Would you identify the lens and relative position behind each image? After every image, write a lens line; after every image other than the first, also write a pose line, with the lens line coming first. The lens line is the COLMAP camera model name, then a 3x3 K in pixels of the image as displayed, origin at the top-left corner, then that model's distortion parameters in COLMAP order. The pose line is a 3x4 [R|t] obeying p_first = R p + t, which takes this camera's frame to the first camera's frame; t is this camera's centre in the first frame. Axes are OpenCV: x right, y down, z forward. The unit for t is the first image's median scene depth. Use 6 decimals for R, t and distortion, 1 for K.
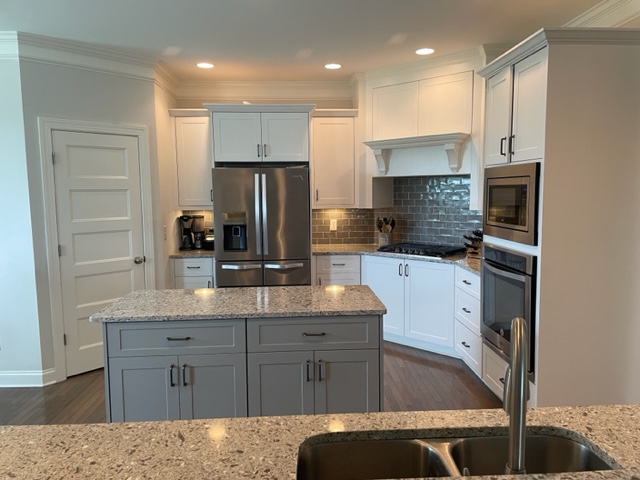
lens RADIAL K [[492.1, 0, 321.1], [0, 492.1, 239.6], [0, 0, 1]] dist [0.068571, 0.013771]
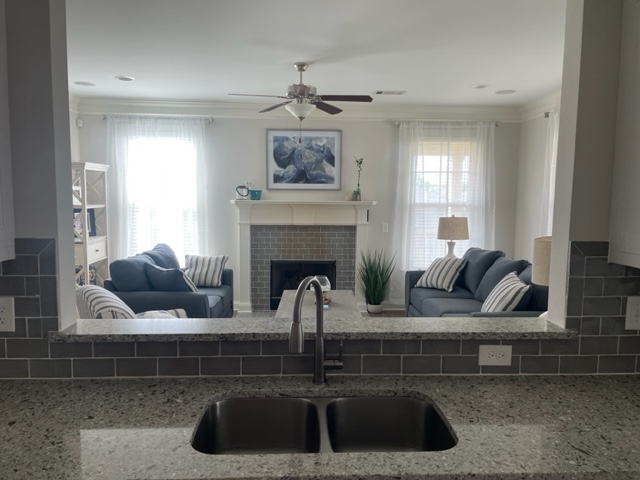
lens RADIAL K [[492.1, 0, 320.6], [0, 492.1, 238.9], [0, 0, 1]] dist [0.068571, 0.013771]
pose [[-0.999918, -0.012228, -0.003749, 0.254498], [-0.012739, 0.978388, 0.206386, -0.230434], [0.001144, 0.206417, -0.978463, 1.866771]]
